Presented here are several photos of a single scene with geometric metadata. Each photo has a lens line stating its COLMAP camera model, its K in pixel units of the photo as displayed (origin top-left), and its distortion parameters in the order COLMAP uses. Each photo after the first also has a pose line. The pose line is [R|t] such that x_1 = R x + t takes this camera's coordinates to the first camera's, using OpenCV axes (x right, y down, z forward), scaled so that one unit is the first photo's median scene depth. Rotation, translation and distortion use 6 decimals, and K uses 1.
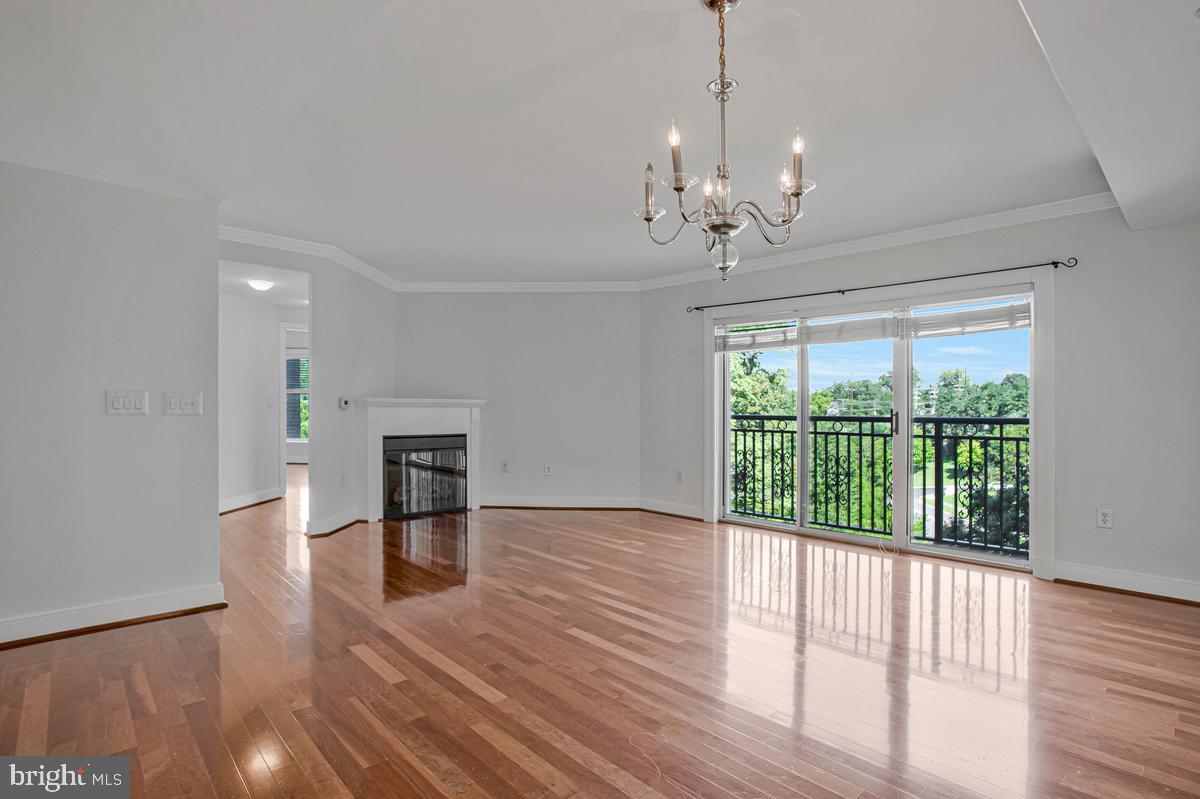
lens RADIAL K [[599.8, 0, 605.2], [0, 599.8, 405.6], [0, 0, 1]] dist [-0.060556, 0.023294]
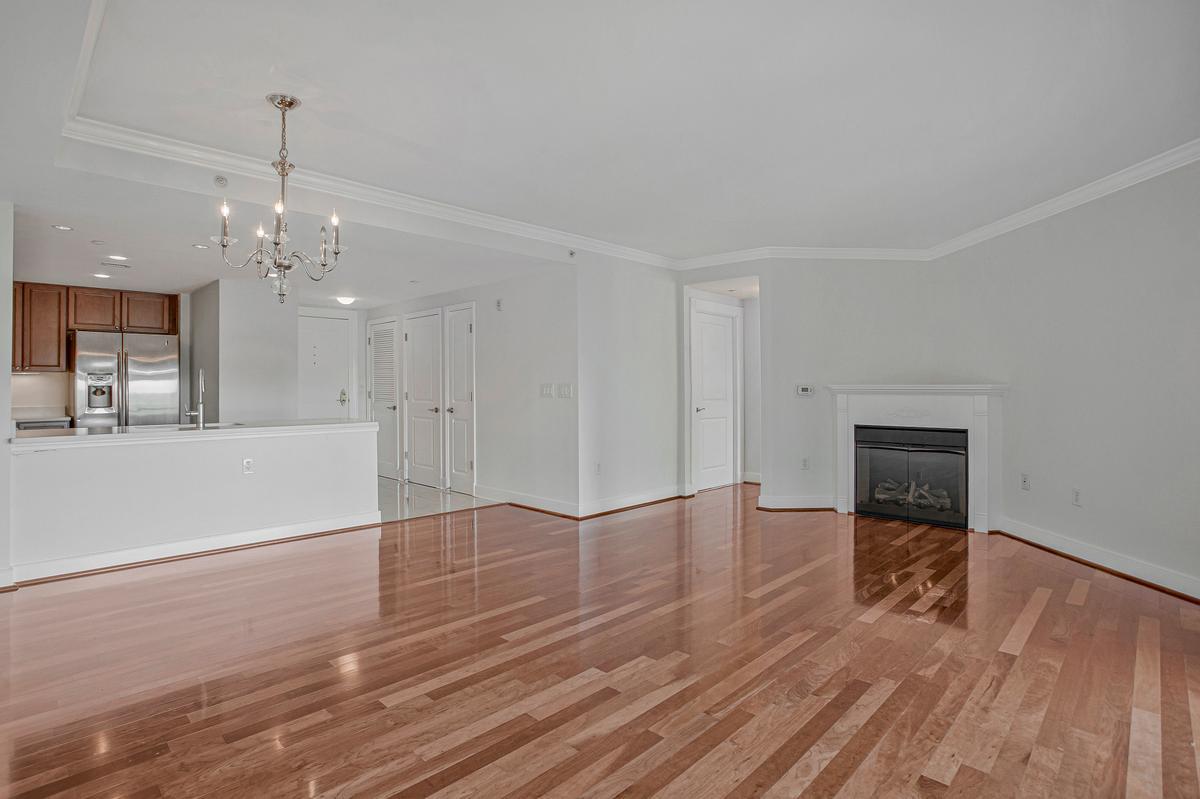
lens RADIAL K [[599.8, 0, 607.1], [0, 599.8, 419.1], [0, 0, 1]] dist [-0.060556, 0.023294]
pose [[0.073100, 0.045868, -0.996269, 0.574240], [-0.003445, 0.998947, 0.045739, 0.000190], [0.997319, 0.000089, 0.073182, 0.584227]]
